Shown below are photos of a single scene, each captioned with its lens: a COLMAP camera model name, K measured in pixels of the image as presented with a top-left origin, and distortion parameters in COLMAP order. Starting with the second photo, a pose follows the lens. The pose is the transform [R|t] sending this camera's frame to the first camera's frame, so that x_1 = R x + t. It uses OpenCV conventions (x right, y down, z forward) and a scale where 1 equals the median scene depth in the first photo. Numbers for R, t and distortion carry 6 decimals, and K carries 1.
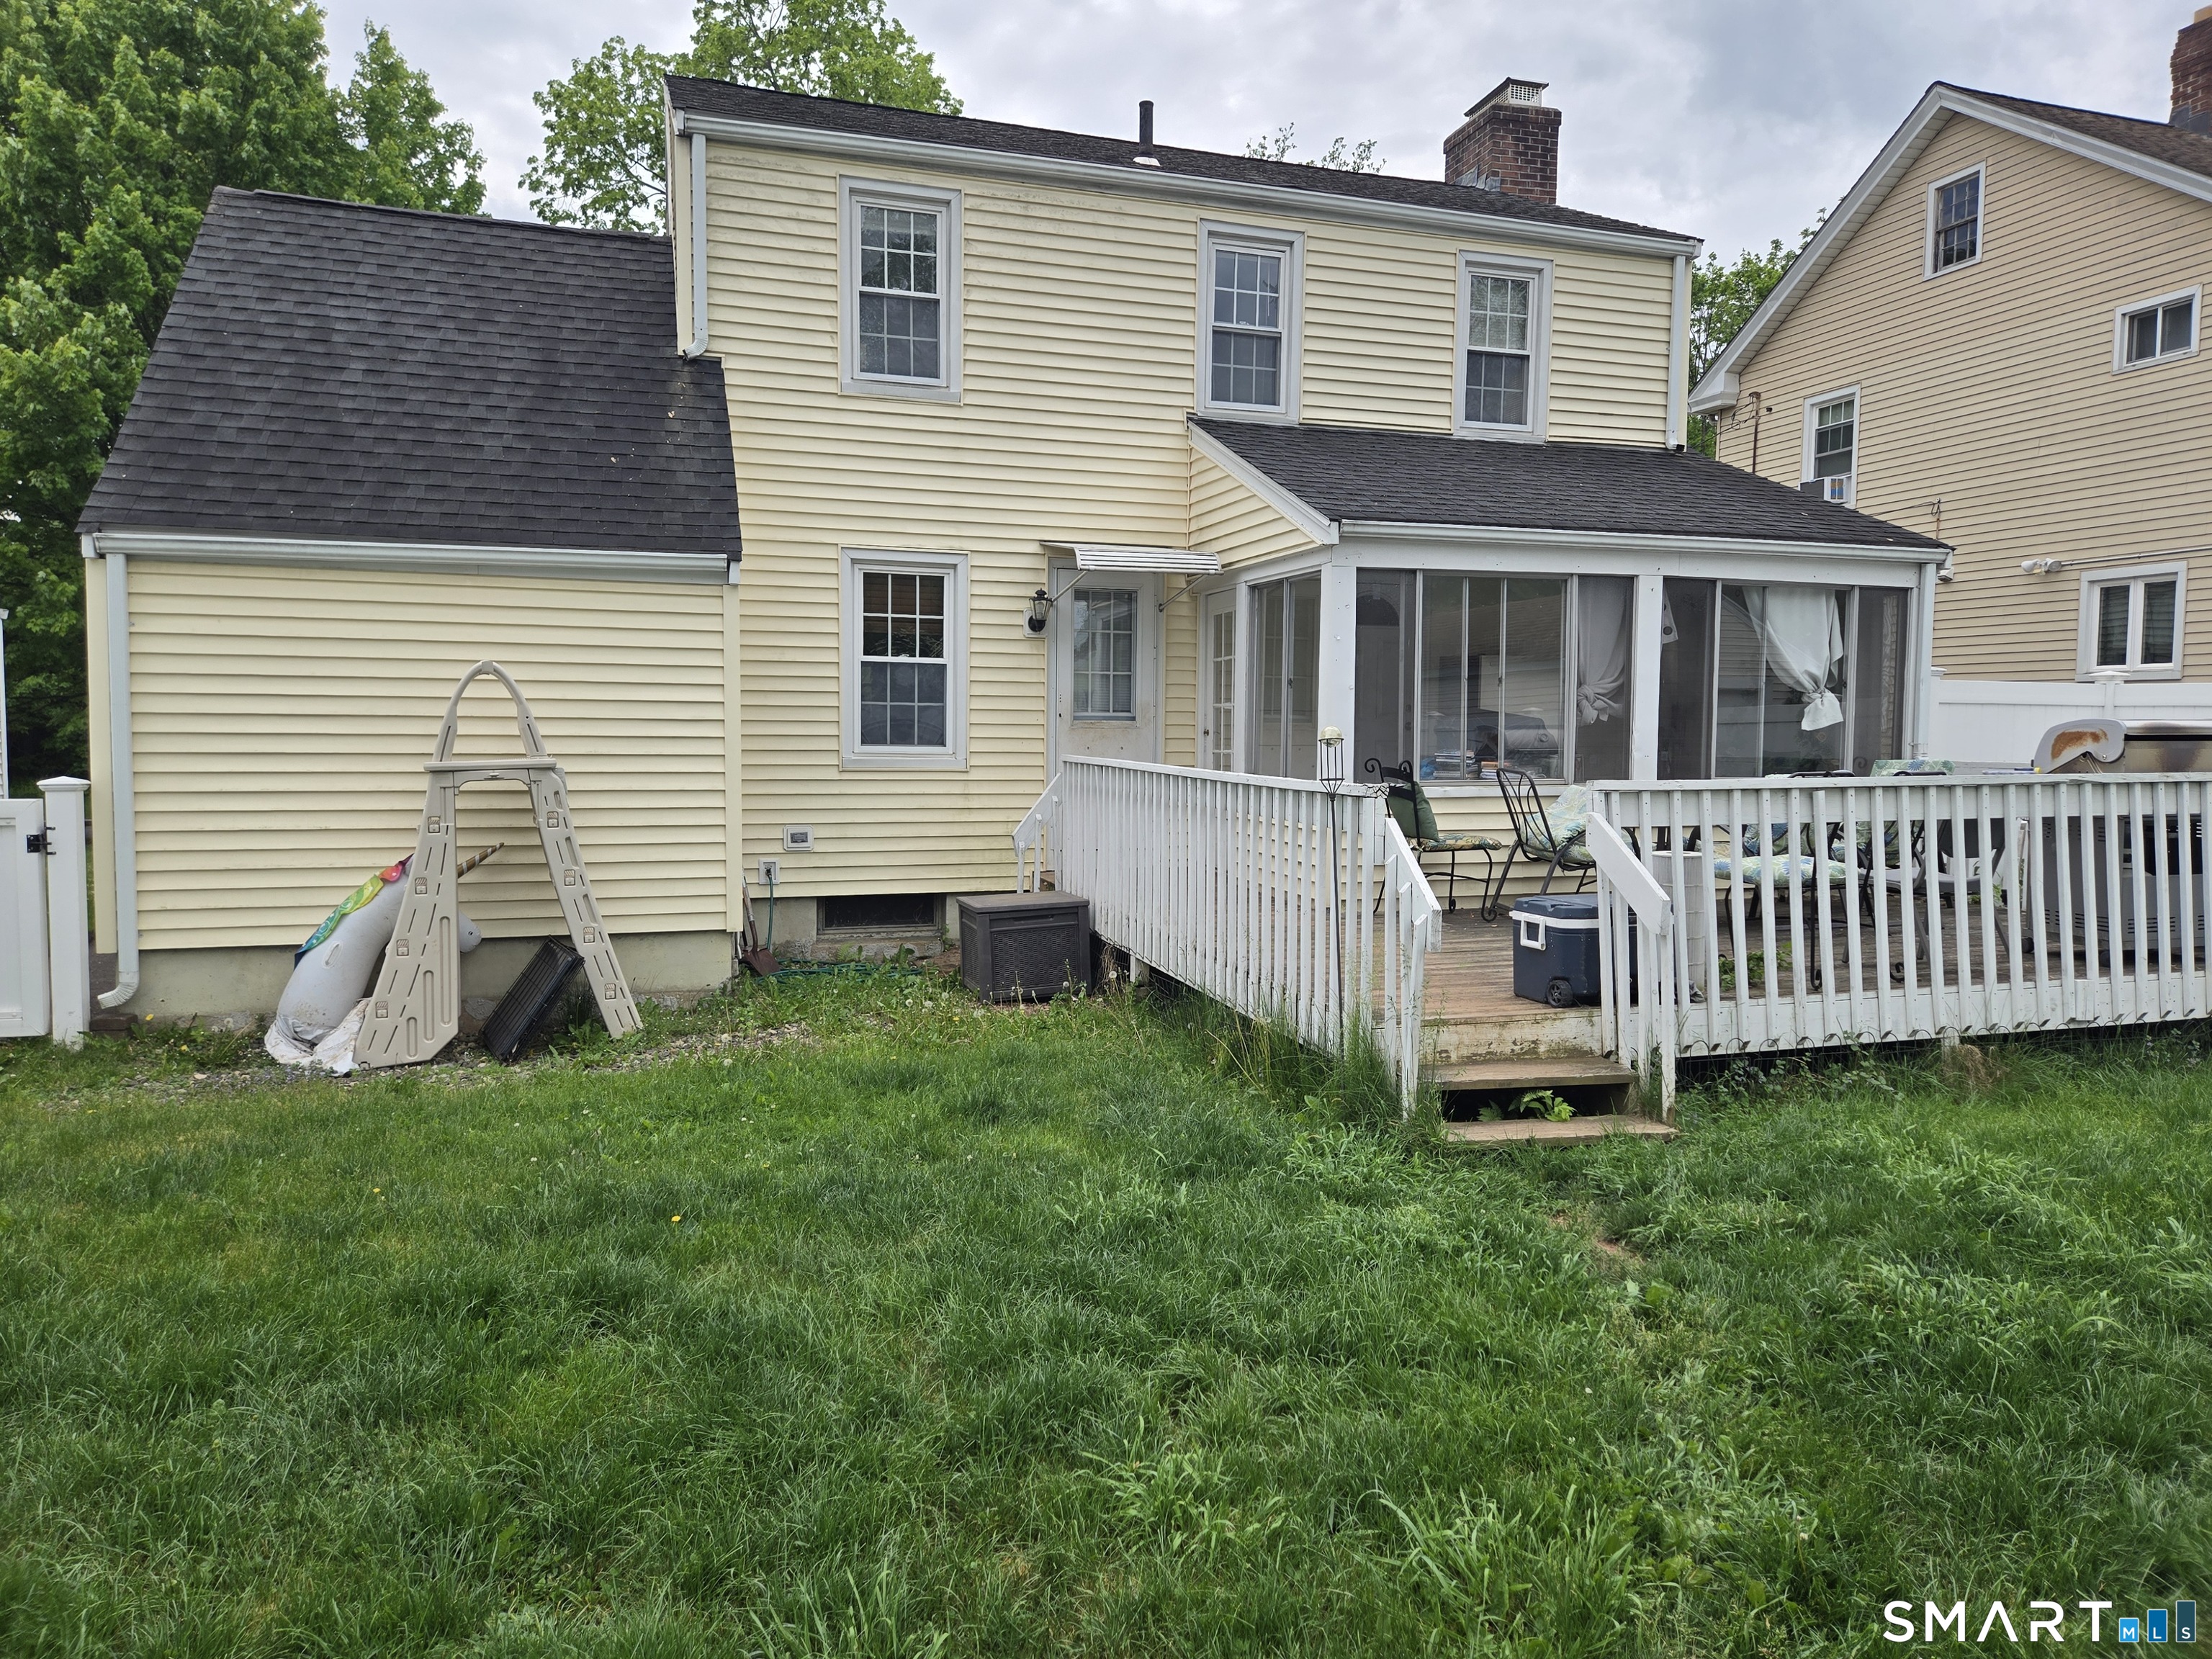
lens RADIAL K [[1457.4, 0, 1108.1], [0, 1457.4, 819.0], [0, 0, 1]] dist [0.060602, -0.059323]
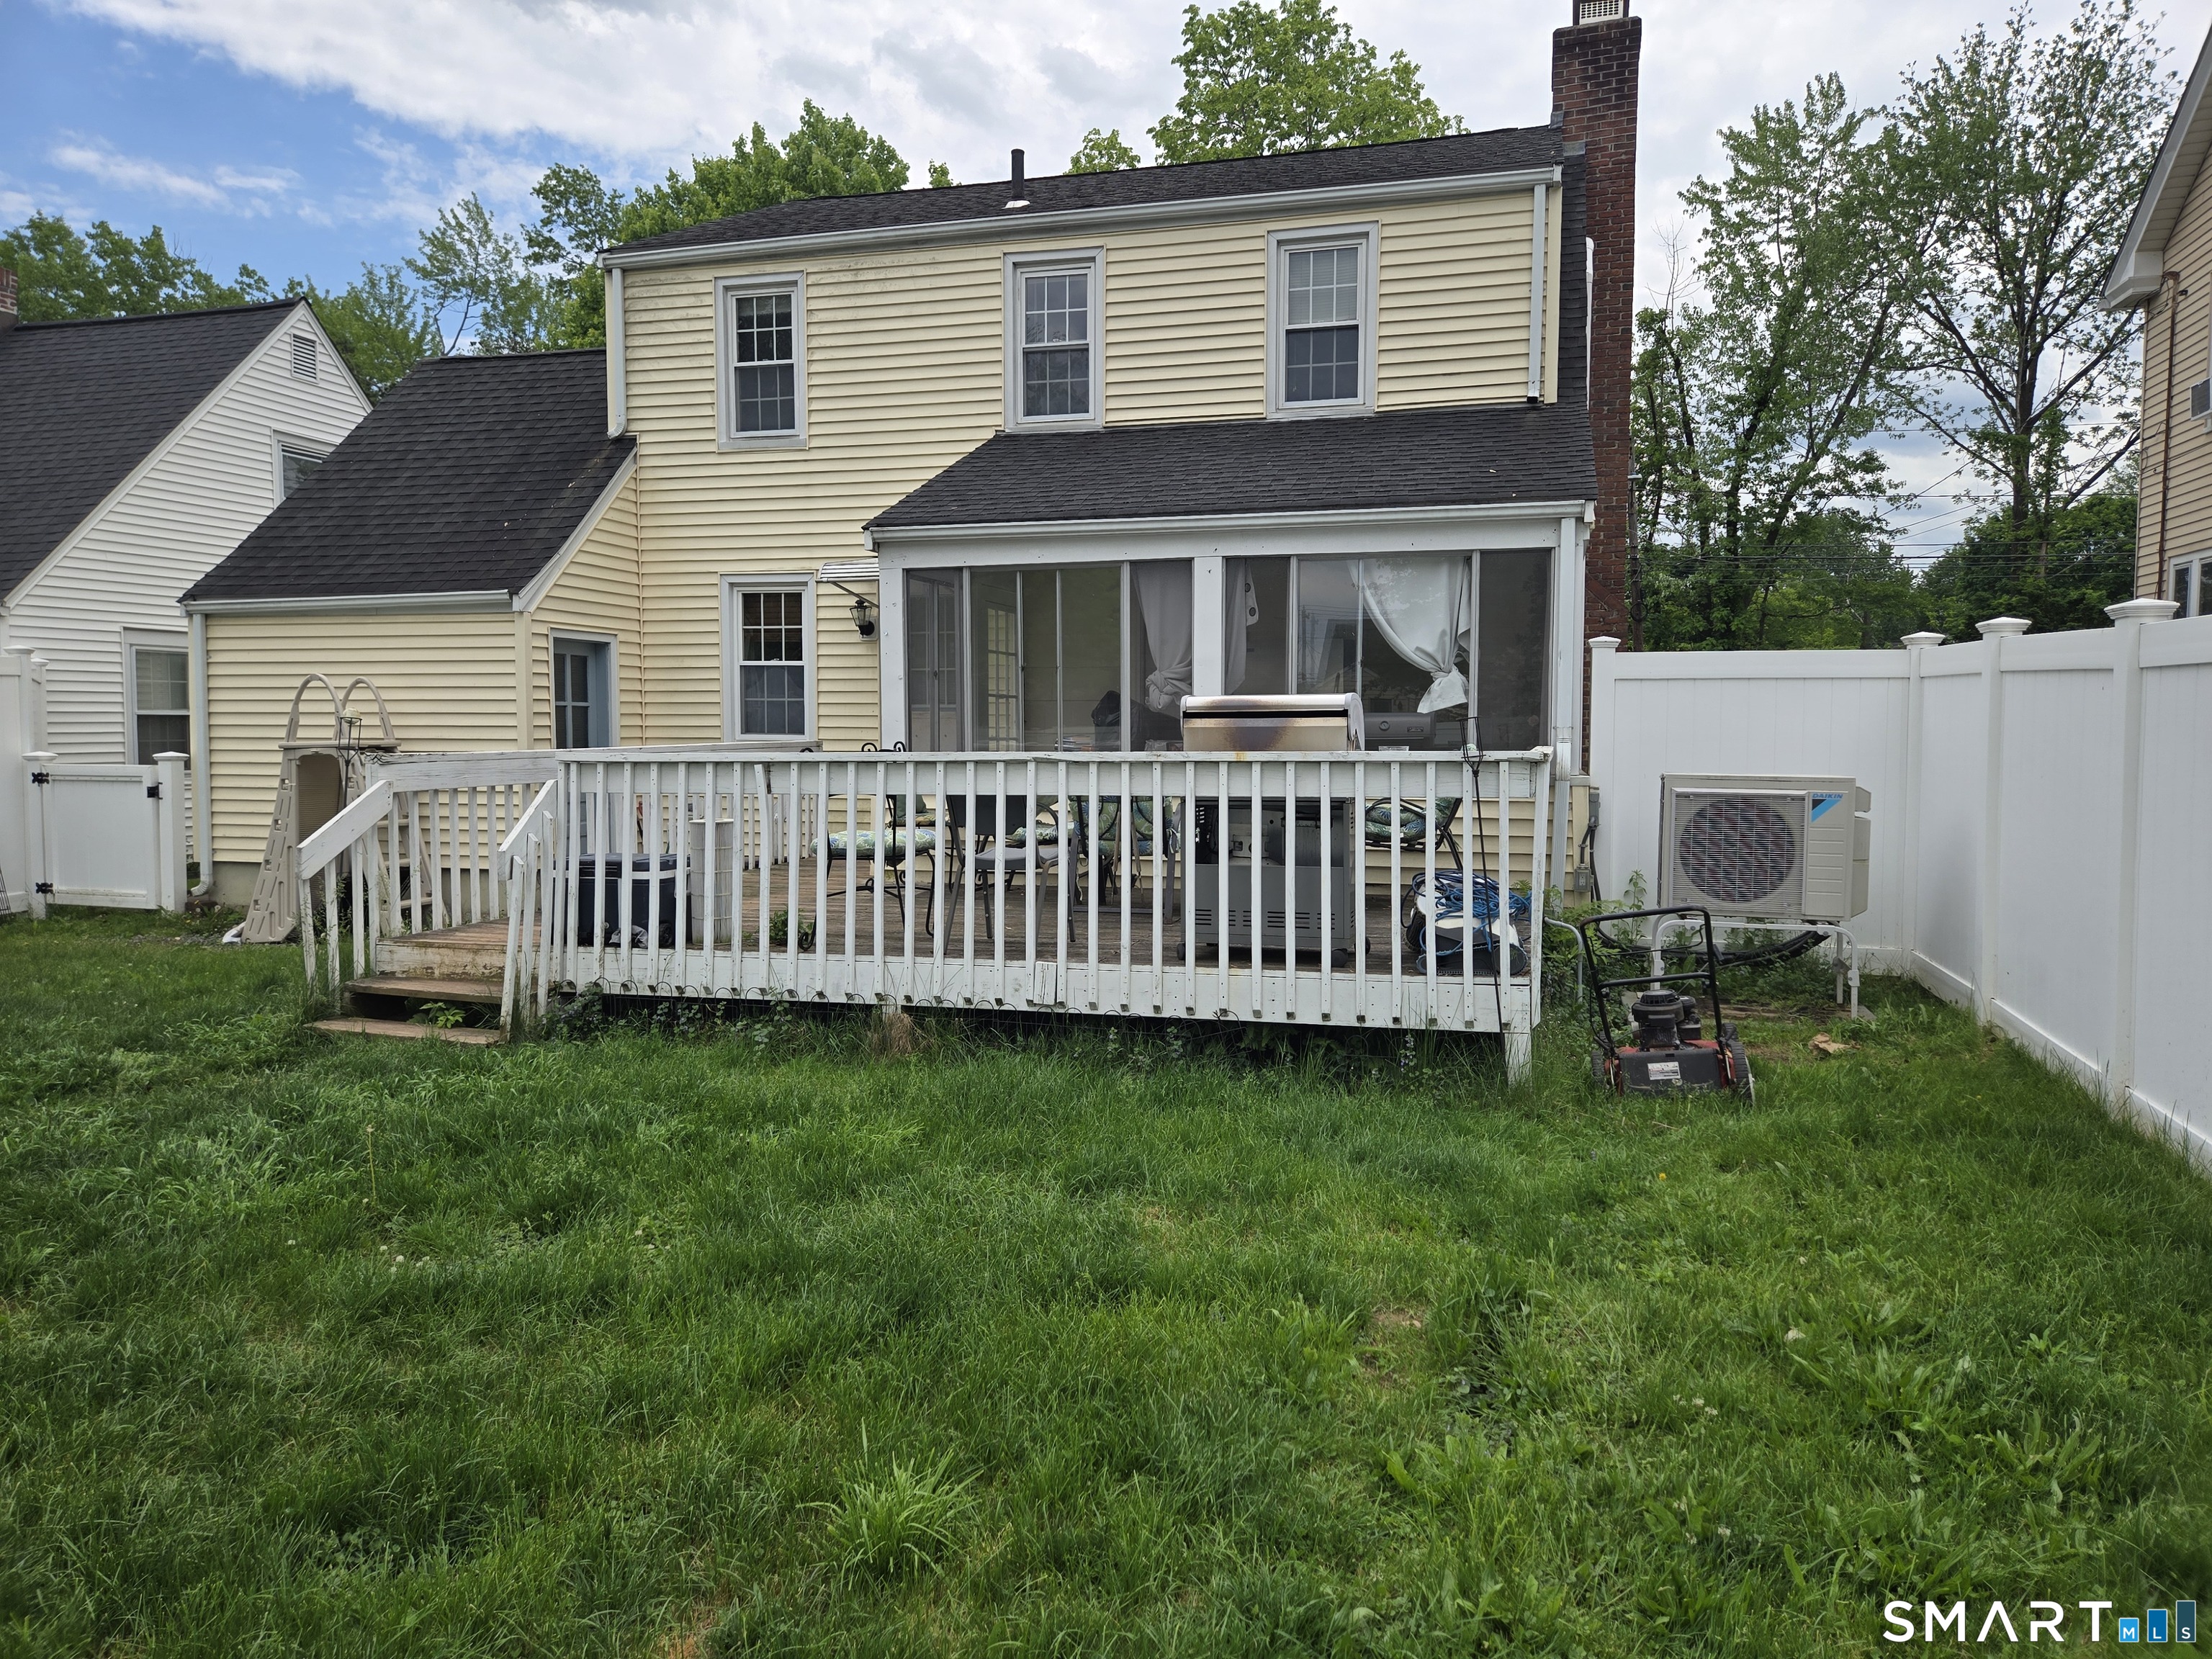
lens RADIAL K [[1461.2, 0, 1108.3], [0, 1461.2, 802.0], [0, 0, 1]] dist [0.028073, -0.000070]
pose [[0.841343, 0.022121, -0.540049, 0.772806], [-0.028727, 0.999580, -0.003810, 0.002412], [0.539738, 0.018719, 0.841625, 0.137327]]
